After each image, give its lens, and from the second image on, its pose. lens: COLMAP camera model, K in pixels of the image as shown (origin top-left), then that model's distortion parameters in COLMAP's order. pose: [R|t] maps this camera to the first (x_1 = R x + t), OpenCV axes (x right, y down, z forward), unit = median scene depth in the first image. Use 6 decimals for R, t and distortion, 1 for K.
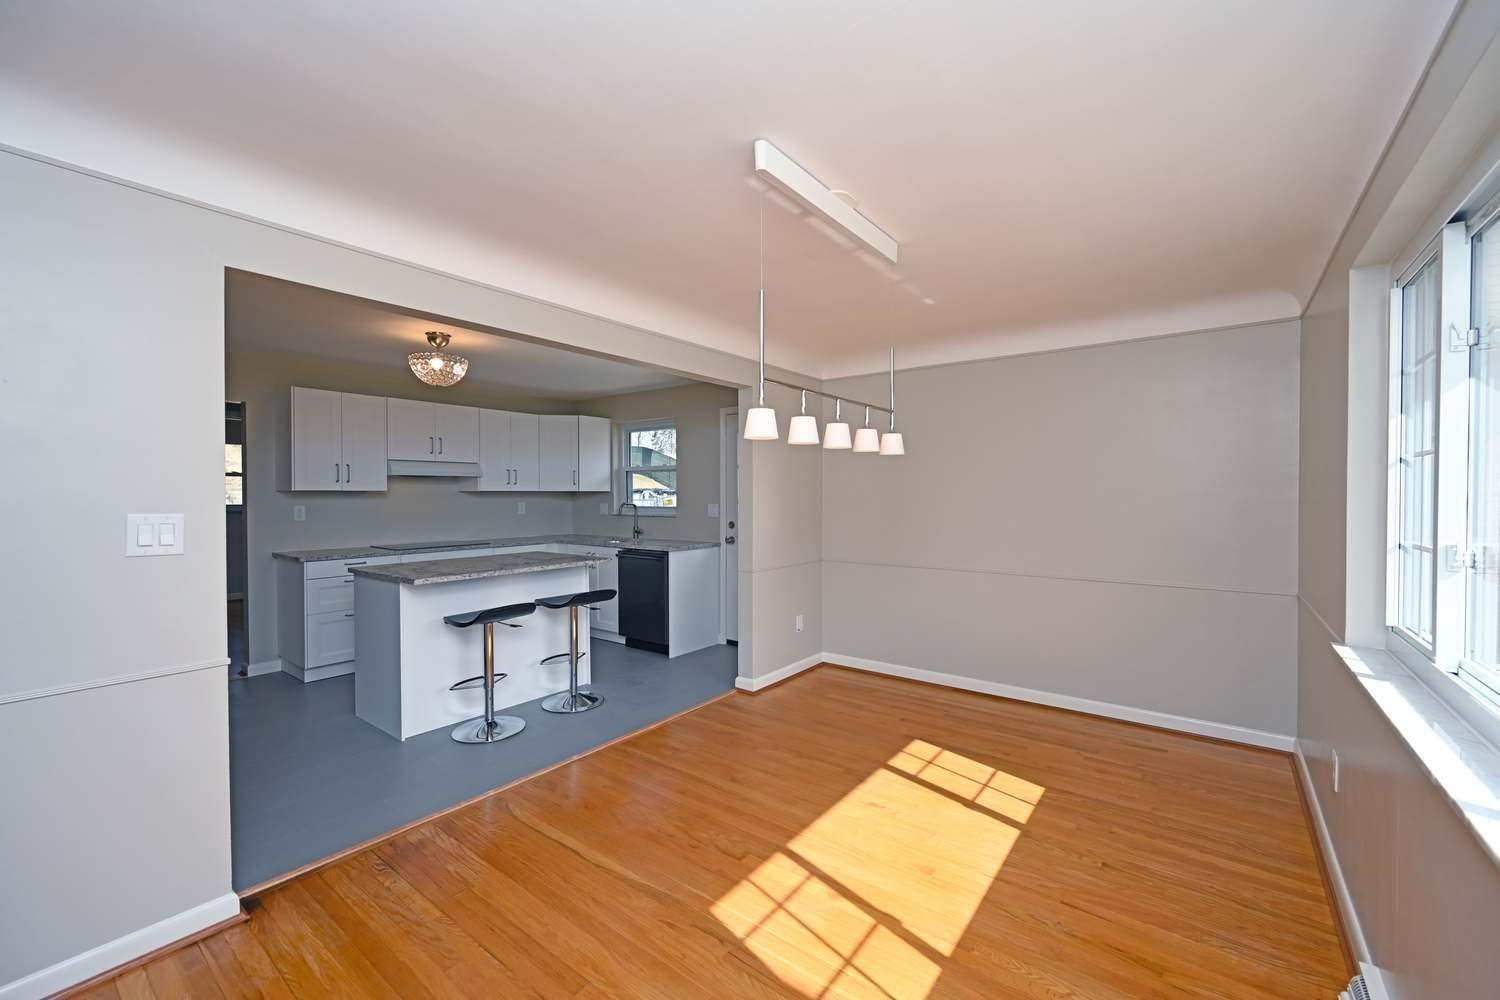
lens RADIAL K [[601.8, 0, 759.2], [0, 601.8, 502.9], [0, 0, 1]] dist [-0.017516, 0.000503]
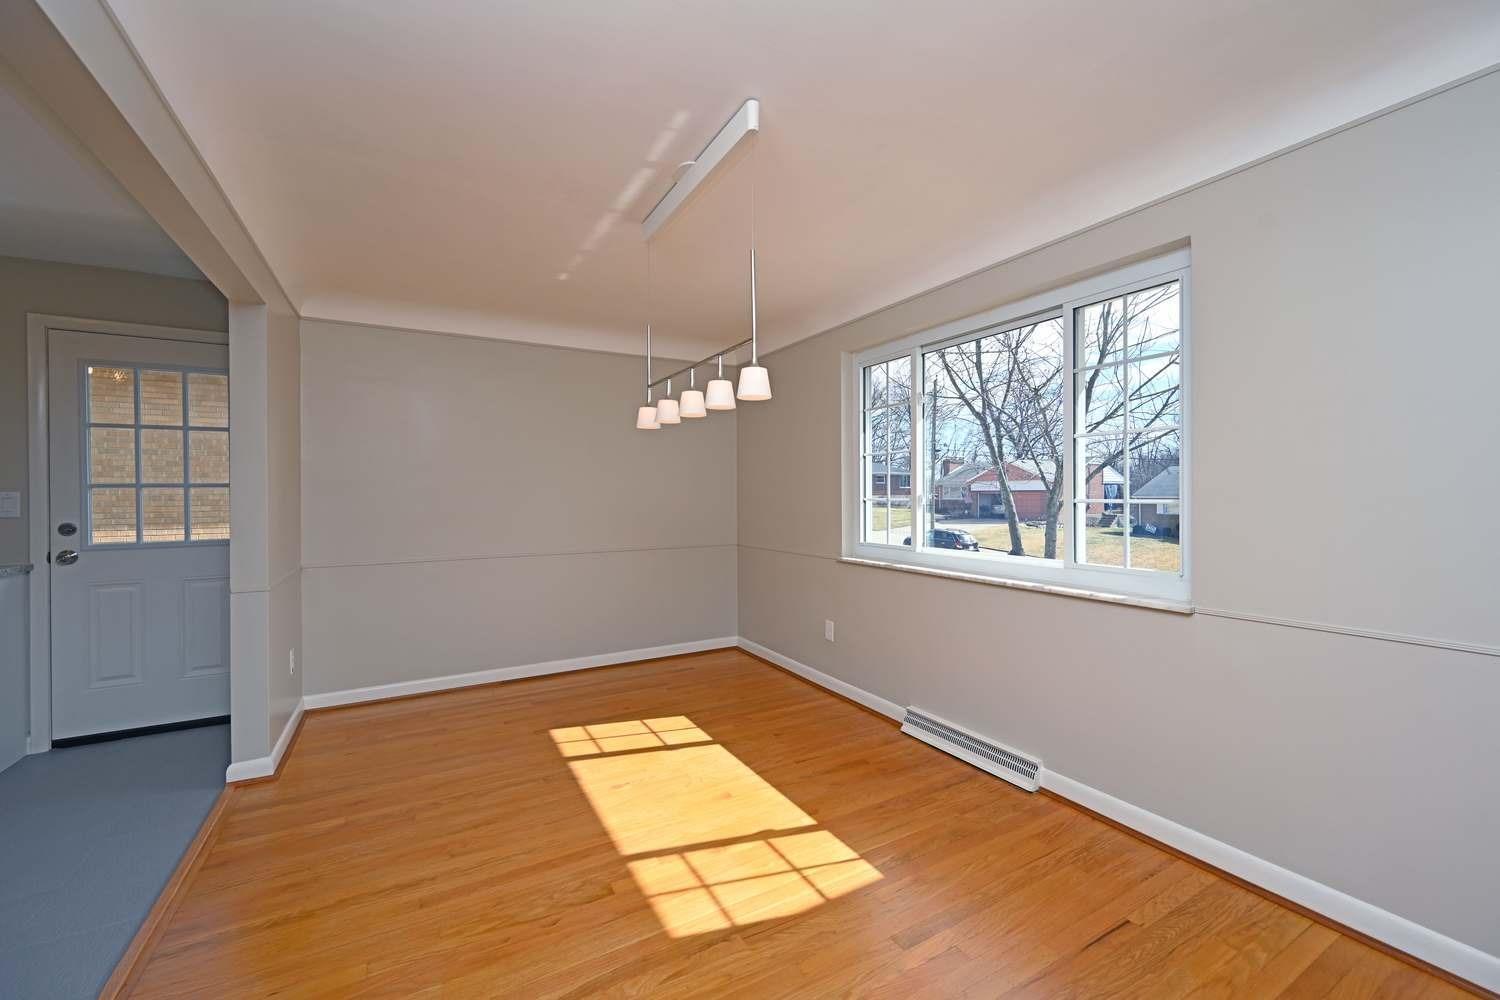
lens RADIAL K [[601.8, 0, 756.5], [0, 601.8, 493.7], [0, 0, 1]] dist [-0.017516, 0.000503]
pose [[0.382541, -0.004863, 0.923926, -0.551116], [0.021746, 0.999757, -0.003742, 0.034855], [-0.923683, 0.021523, 0.382553, 0.368707]]
